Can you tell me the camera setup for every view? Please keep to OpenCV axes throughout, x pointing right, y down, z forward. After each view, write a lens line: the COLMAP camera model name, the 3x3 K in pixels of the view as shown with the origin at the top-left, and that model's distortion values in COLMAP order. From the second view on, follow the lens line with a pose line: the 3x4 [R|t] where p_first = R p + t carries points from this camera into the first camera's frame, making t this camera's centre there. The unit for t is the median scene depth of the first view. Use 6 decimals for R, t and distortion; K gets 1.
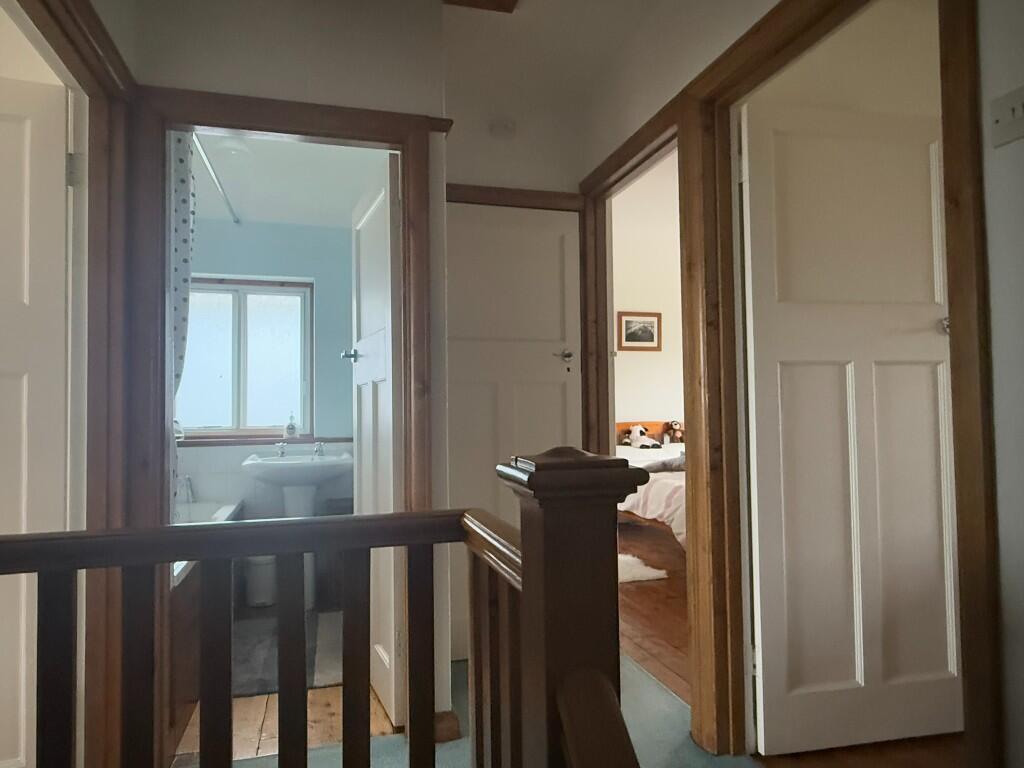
lens RADIAL K [[633.8, 0, 508.2], [0, 633.8, 385.7], [0, 0, 1]] dist [0.002338, 0.001819]
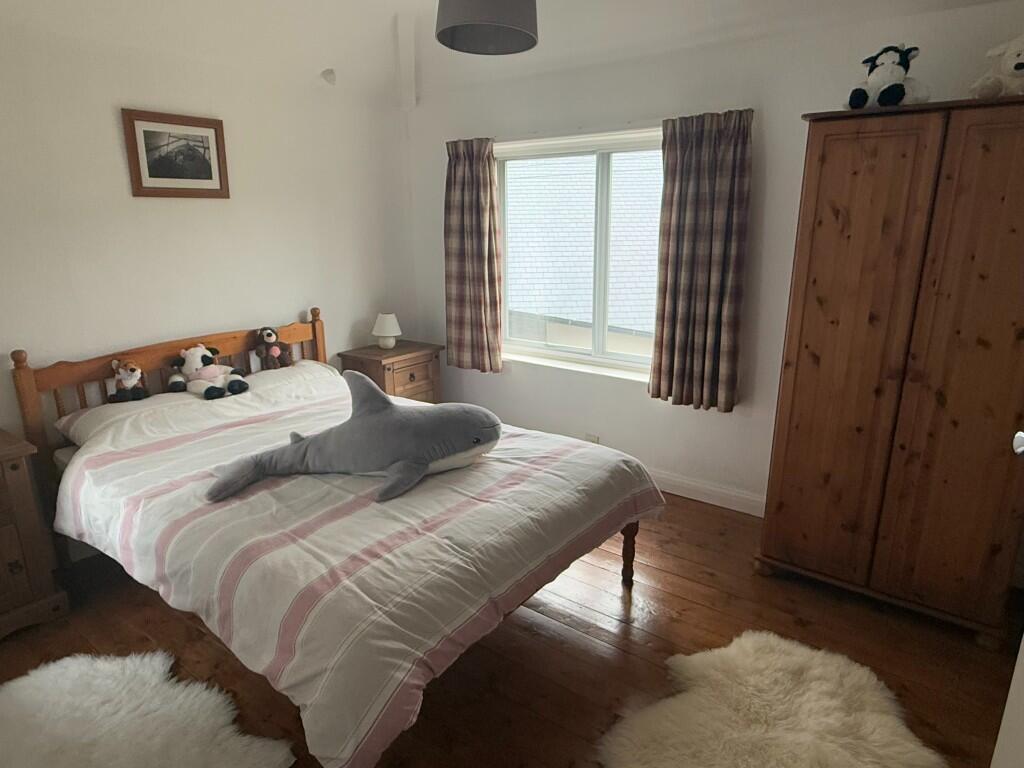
lens RADIAL K [[633.8, 0, 508.2], [0, 633.8, 386.8], [0, 0, 1]] dist [0.002338, 0.001819]
pose [[0.806070, -0.149625, 0.572594, 0.103720], [-0.028850, 0.956428, 0.290538, -0.065323], [-0.591116, -0.250714, 0.766632, 0.422113]]
